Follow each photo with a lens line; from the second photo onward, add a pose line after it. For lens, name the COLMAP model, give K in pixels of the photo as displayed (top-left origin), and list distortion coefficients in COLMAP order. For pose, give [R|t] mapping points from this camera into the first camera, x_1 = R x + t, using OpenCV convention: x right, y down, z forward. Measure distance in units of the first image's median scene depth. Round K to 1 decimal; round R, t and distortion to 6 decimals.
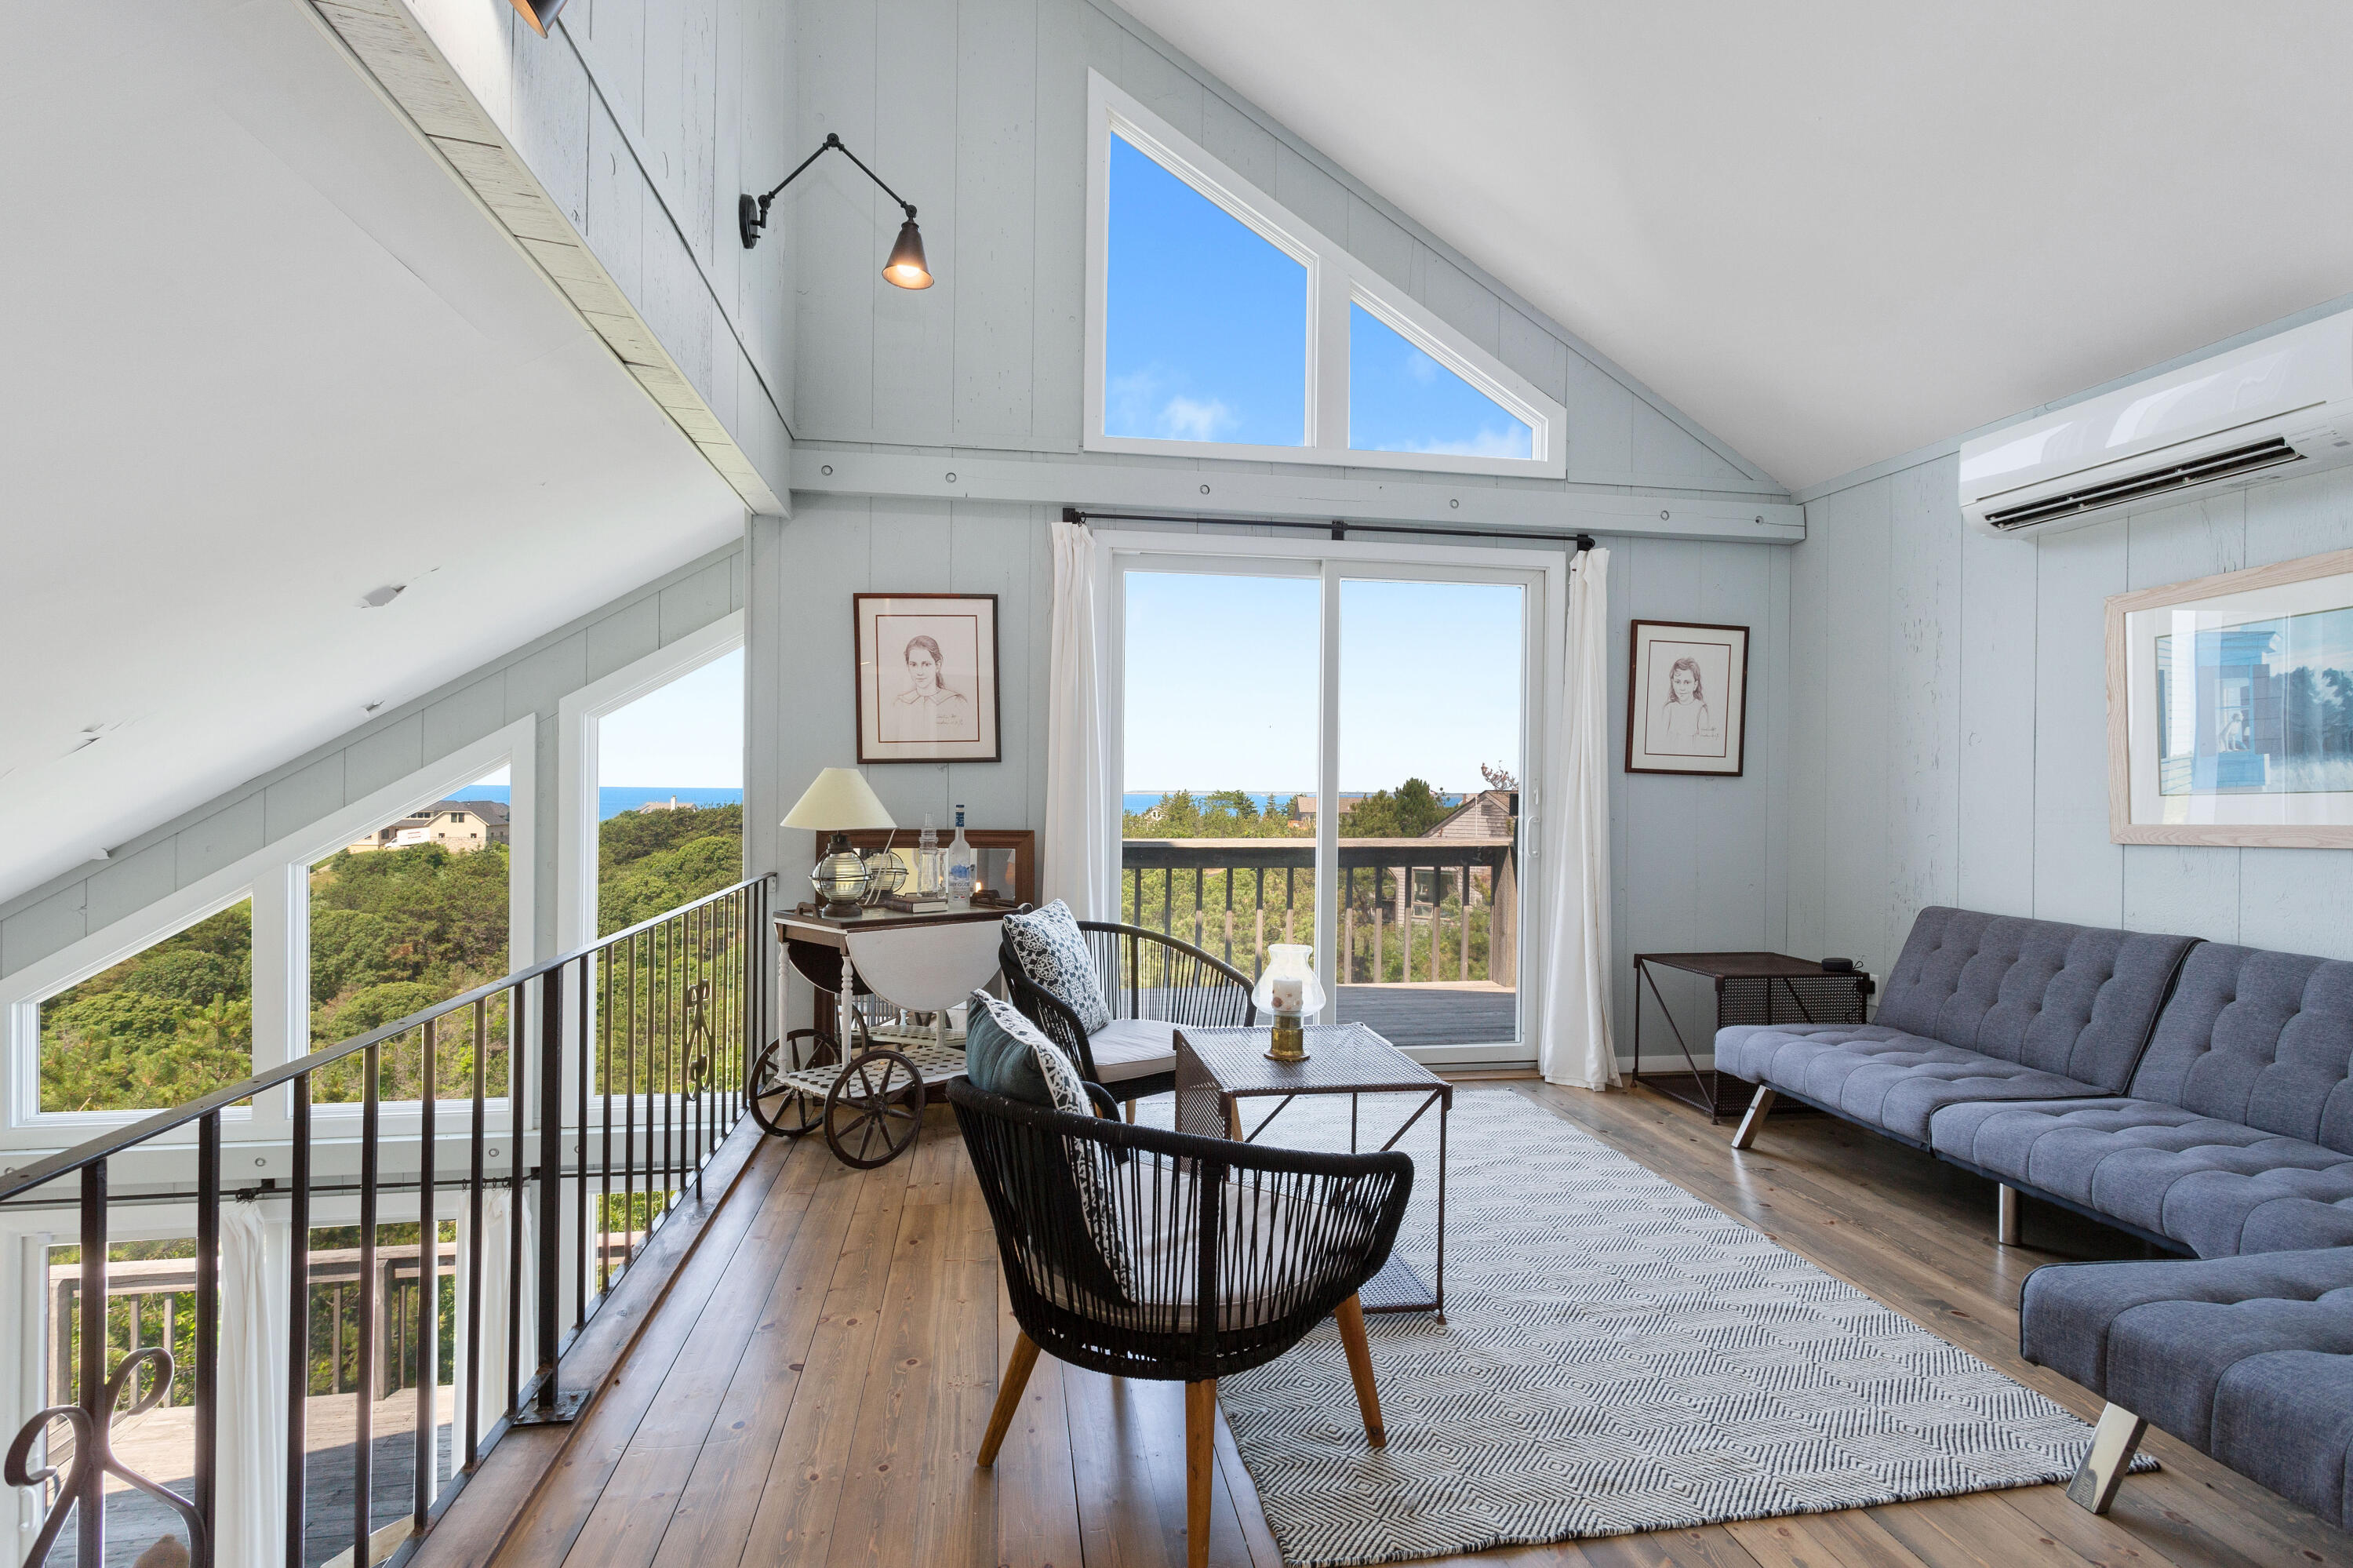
lens RADIAL K [[1131.1, 0, 1175.1], [0, 1131.1, 794.3], [0, 0, 1]] dist [0.000626, 0.000115]
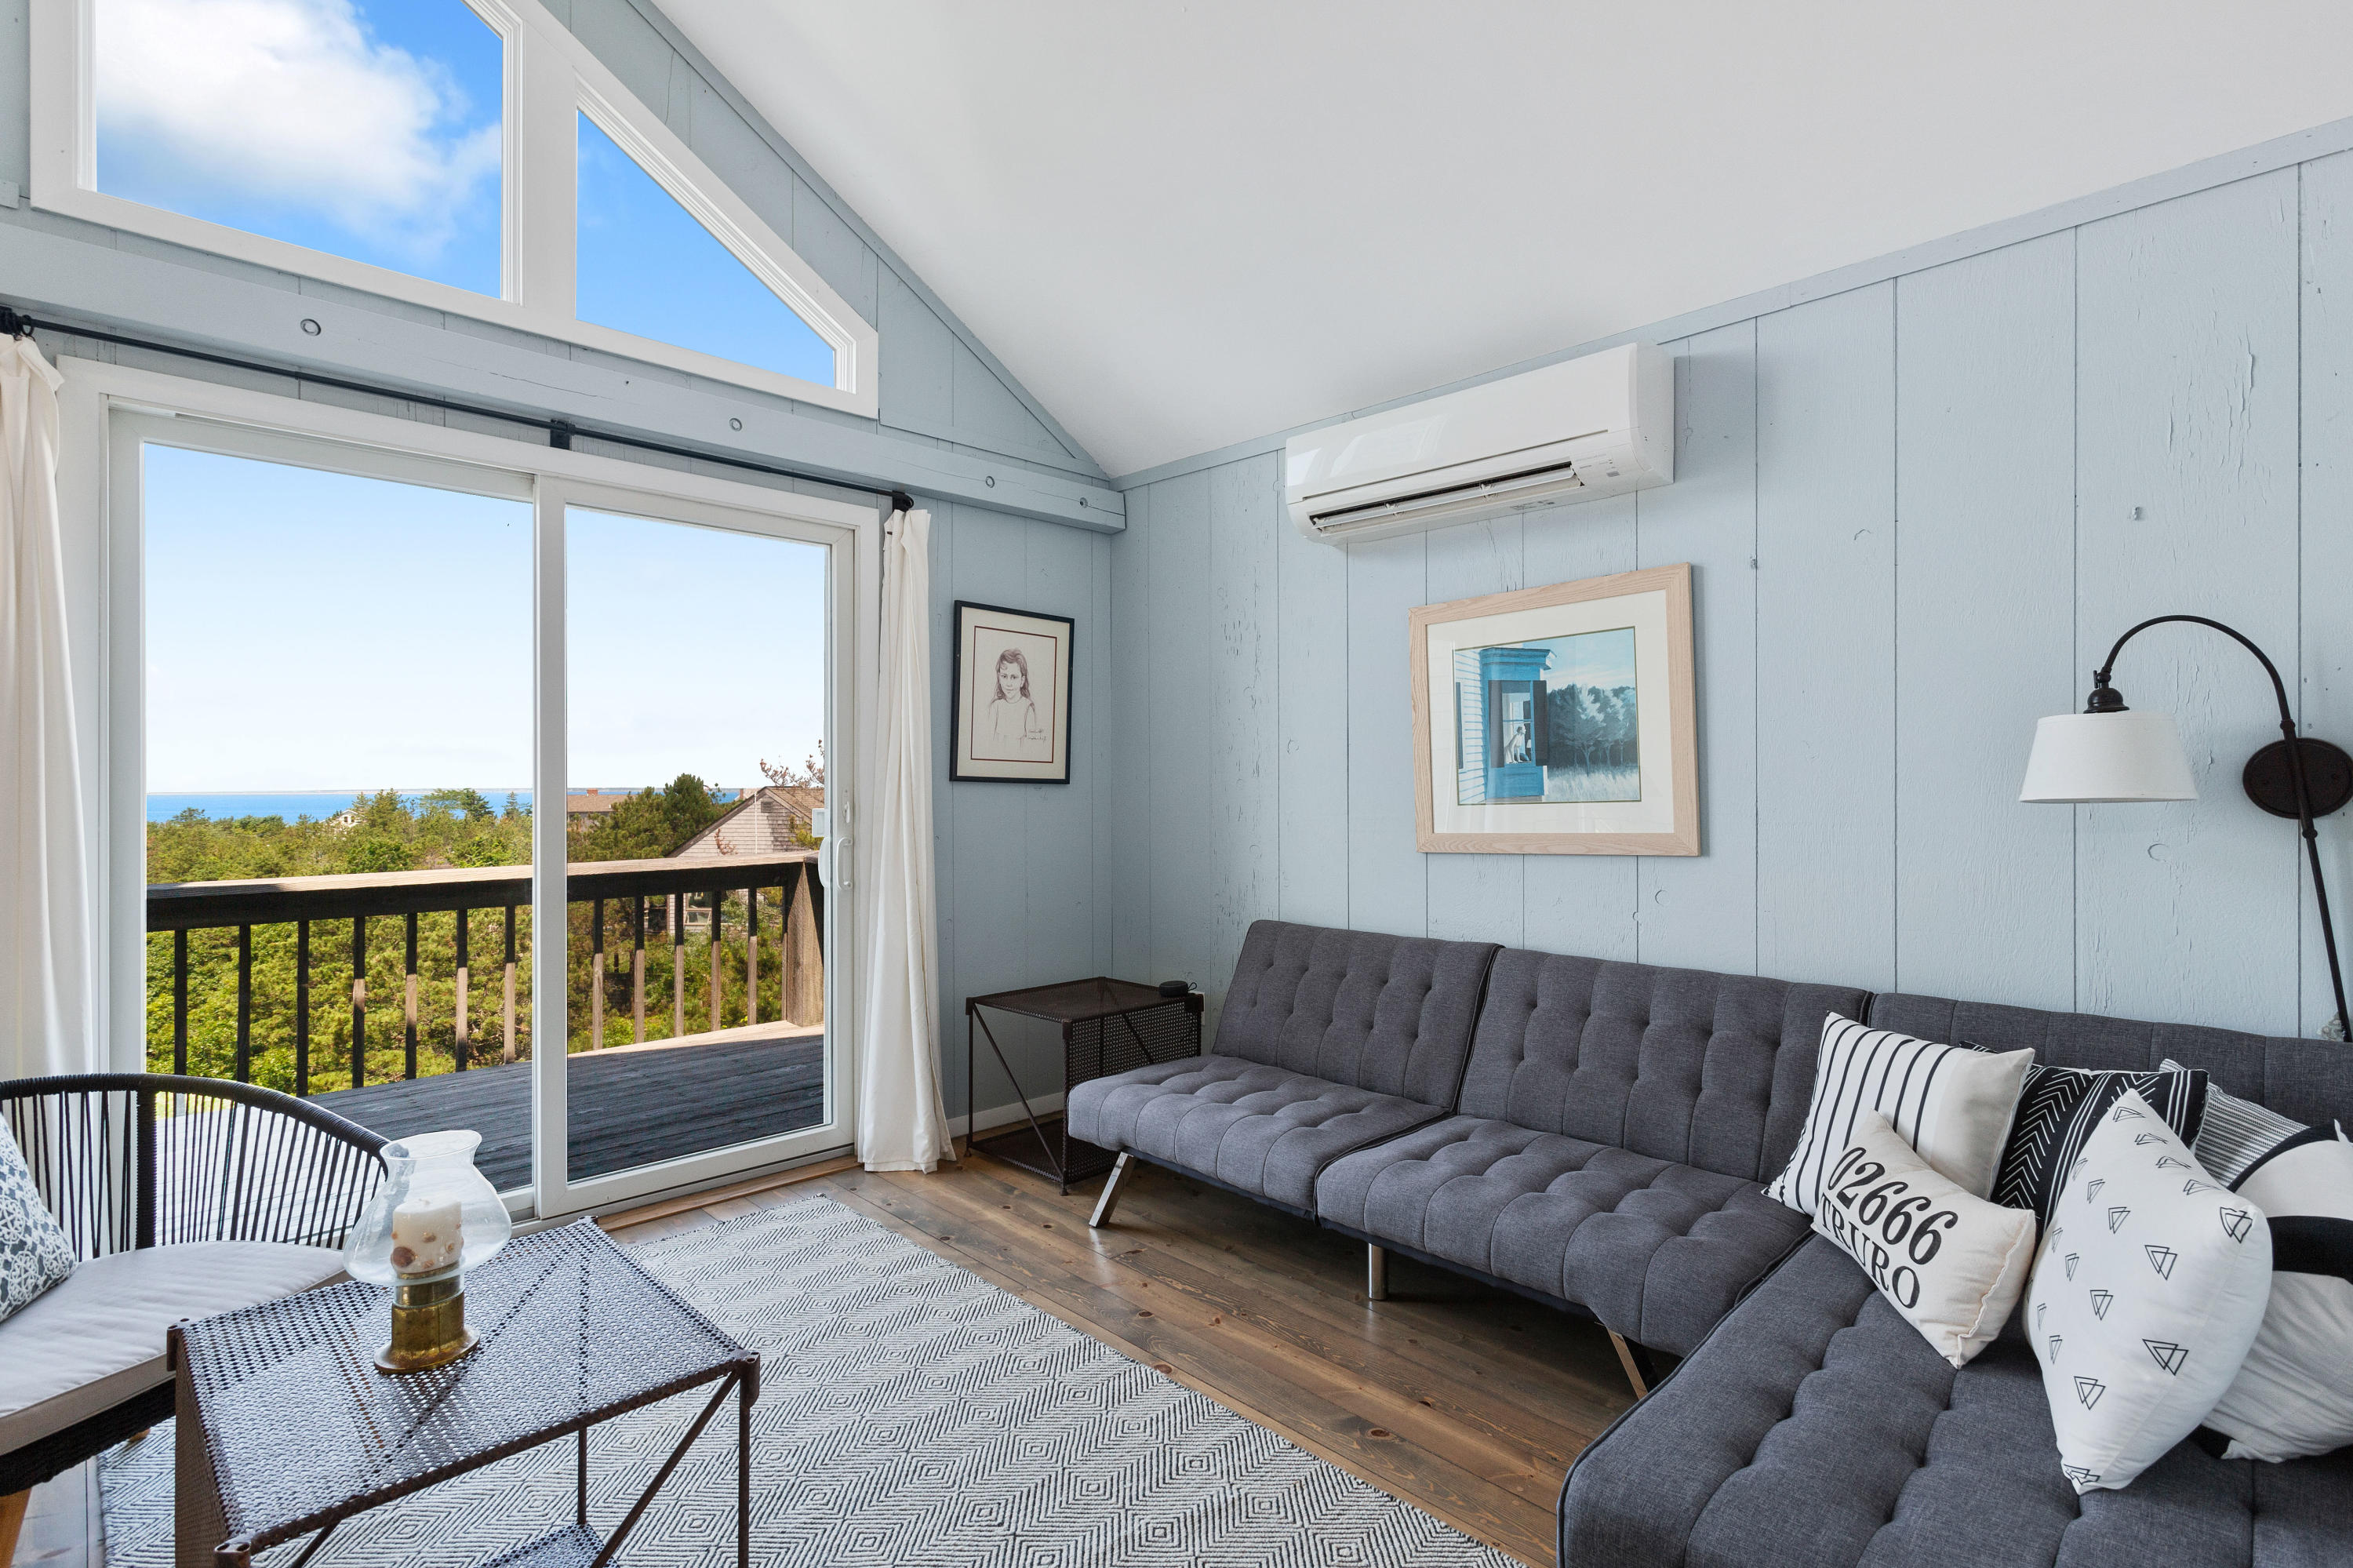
lens RADIAL K [[1123.6, 0, 1168.1], [0, 1123.6, 786.2], [0, 0, 1]] dist [-0.002758, -0.000067]
pose [[0.817655, -0.012605, 0.575571, 0.060590], [0.013572, 0.999904, 0.002618, -0.019264], [-0.575549, 0.005671, 0.817748, 0.276533]]
